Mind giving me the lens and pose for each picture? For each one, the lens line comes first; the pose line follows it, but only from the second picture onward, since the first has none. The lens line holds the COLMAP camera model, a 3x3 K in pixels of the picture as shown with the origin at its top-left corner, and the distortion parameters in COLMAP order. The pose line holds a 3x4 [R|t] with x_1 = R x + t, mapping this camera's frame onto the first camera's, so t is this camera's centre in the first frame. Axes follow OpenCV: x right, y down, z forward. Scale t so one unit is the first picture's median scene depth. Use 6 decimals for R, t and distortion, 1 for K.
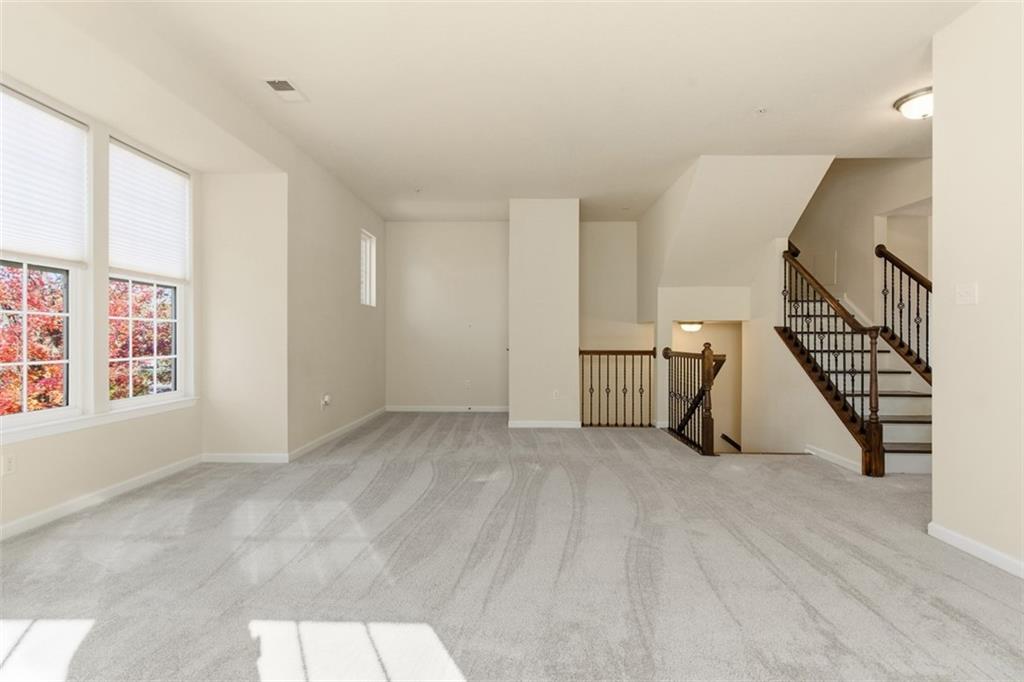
lens RADIAL K [[473.1, 0, 505.7], [0, 473.1, 338.3], [0, 0, 1]] dist [0.001327, 0.000805]
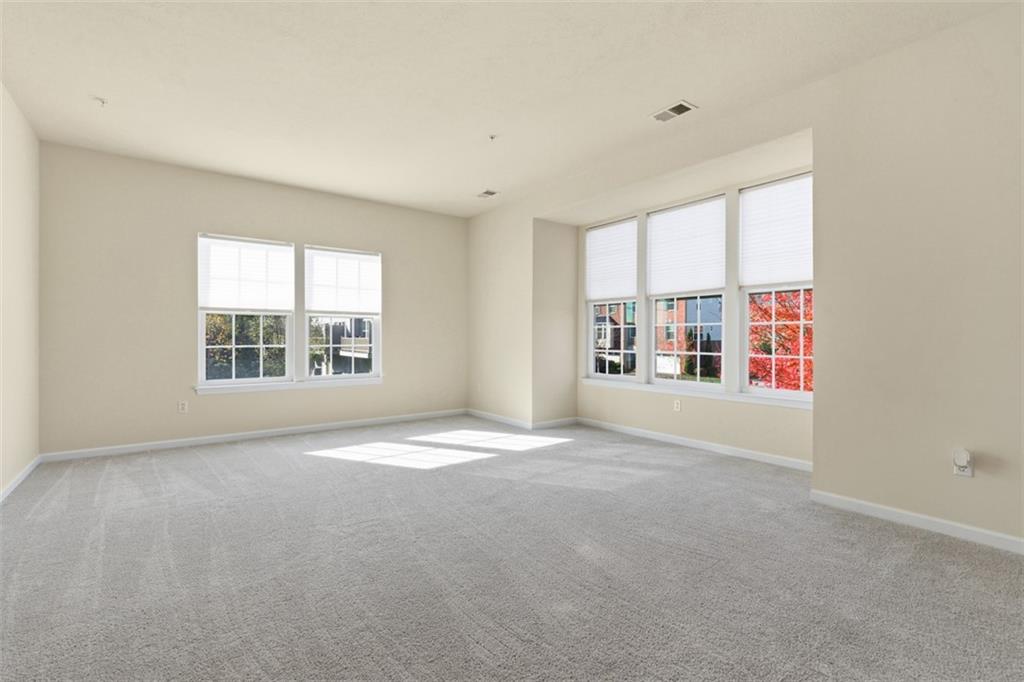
lens RADIAL K [[473.1, 0, 513.7], [0, 473.1, 333.7], [0, 0, 1]] dist [0.001327, 0.000805]
pose [[-0.780493, 0.011280, -0.625063, 0.367227], [0.011062, 0.999930, 0.004233, -0.021318], [0.625067, -0.003611, -0.780563, 1.211820]]
